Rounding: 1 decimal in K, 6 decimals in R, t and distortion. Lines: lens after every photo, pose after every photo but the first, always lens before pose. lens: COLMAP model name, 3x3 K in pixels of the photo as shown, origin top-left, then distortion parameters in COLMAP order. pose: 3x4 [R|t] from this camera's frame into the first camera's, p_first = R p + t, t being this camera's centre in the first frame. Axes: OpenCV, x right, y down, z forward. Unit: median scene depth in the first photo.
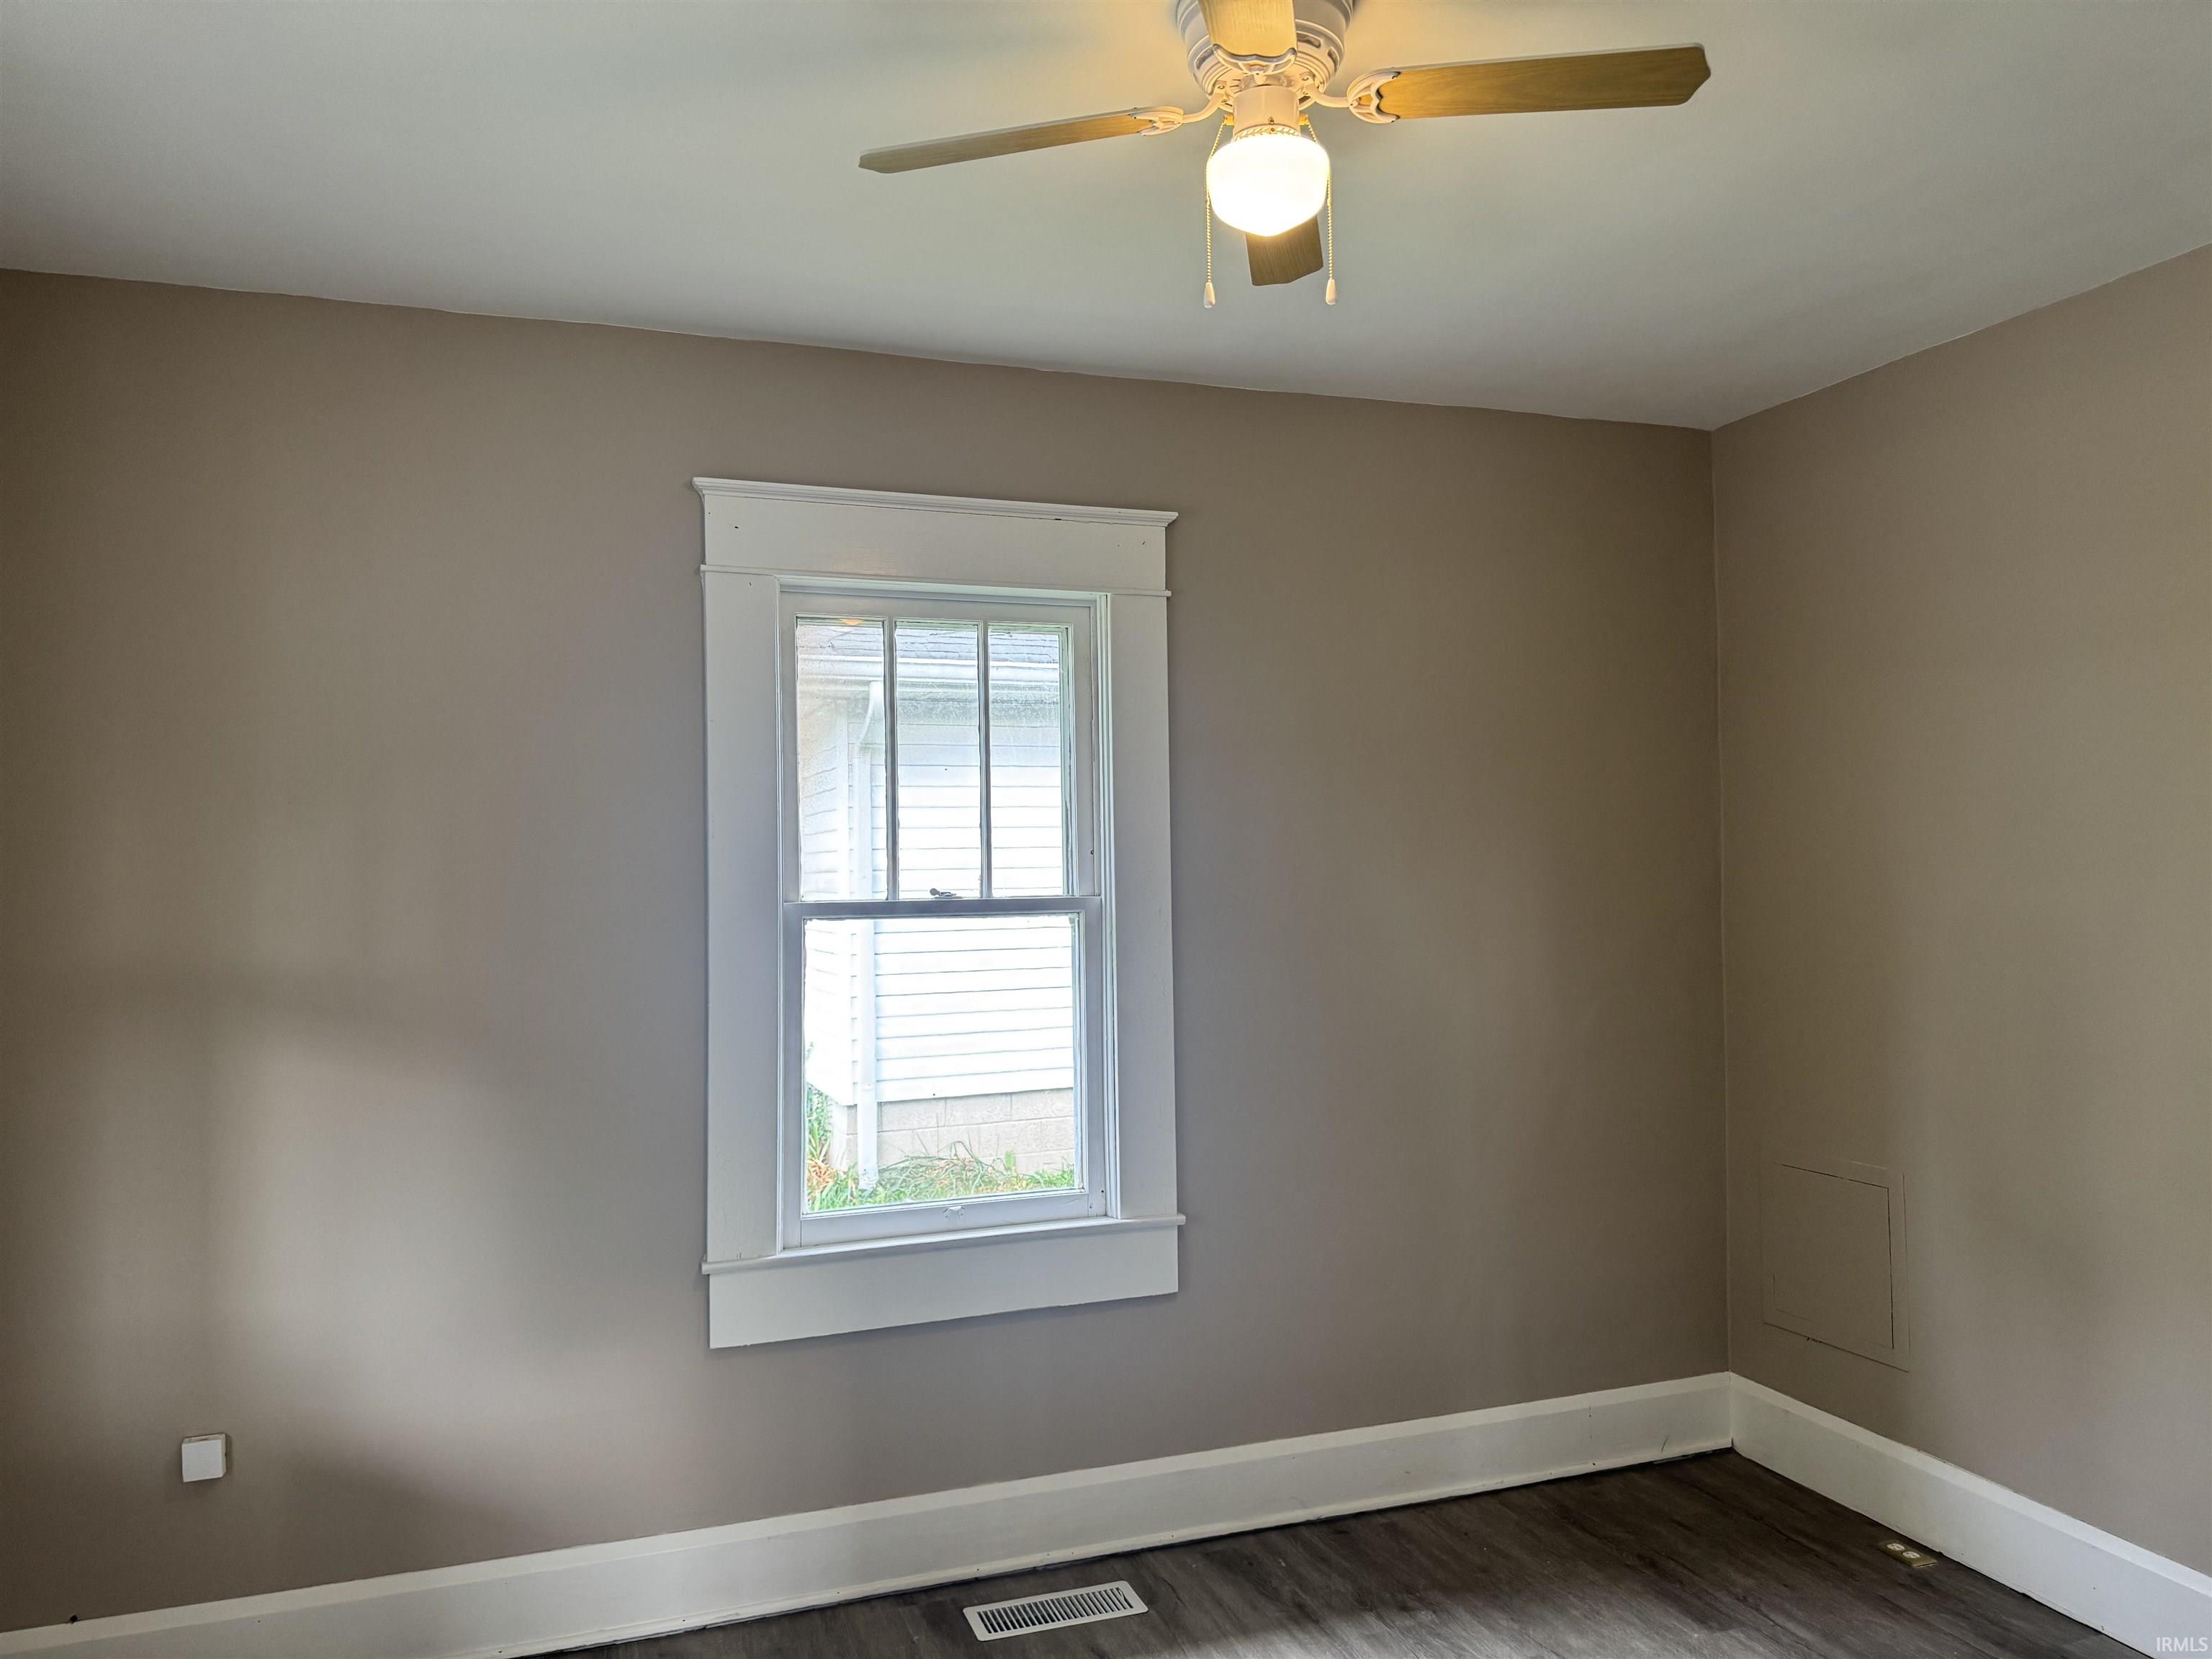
lens RADIAL K [[1557.9, 0, 1106.0], [0, 1557.9, 829.5], [0, 0, 1]] dist [0.021674, -0.027563]
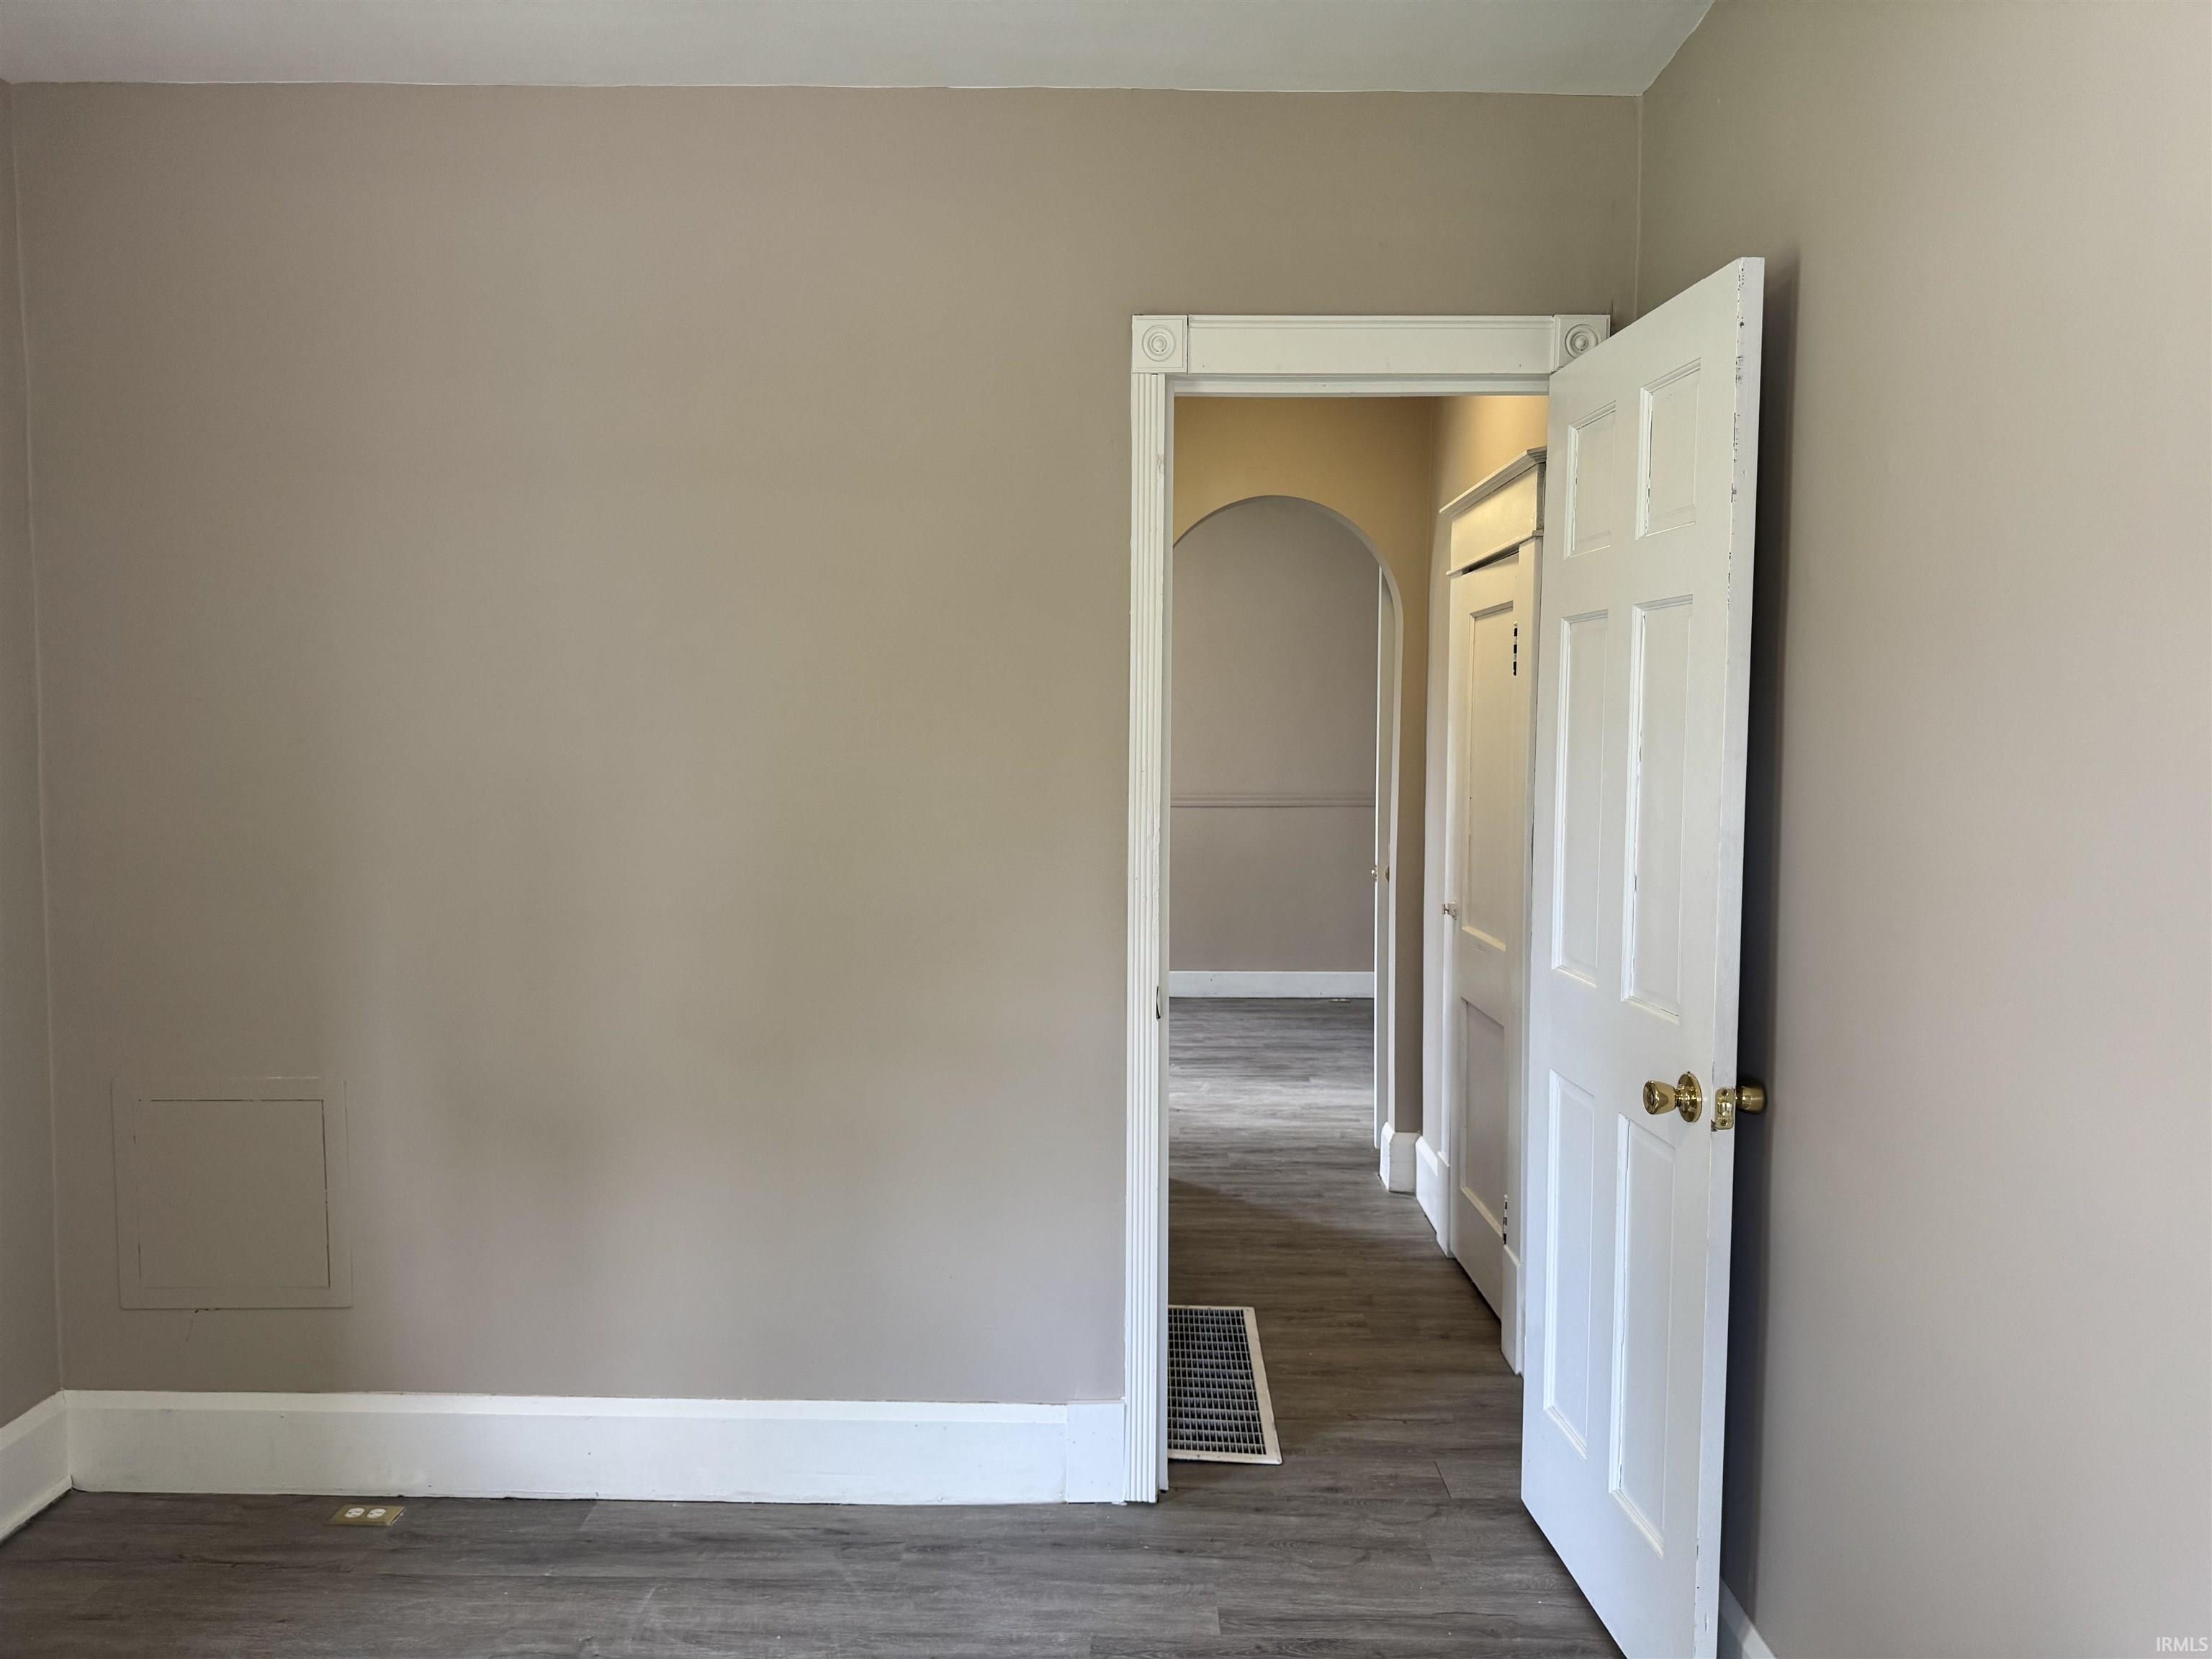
lens RADIAL K [[1591.3, 0, 1106.0], [0, 1591.3, 829.5], [0, 0, 1]] dist [0.041950, -0.033069]
pose [[0.357112, -0.048539, 0.932800, -0.151688], [-0.031440, 0.997458, 0.063940, 0.017715], [-0.933532, -0.052161, 0.354678, 0.328561]]
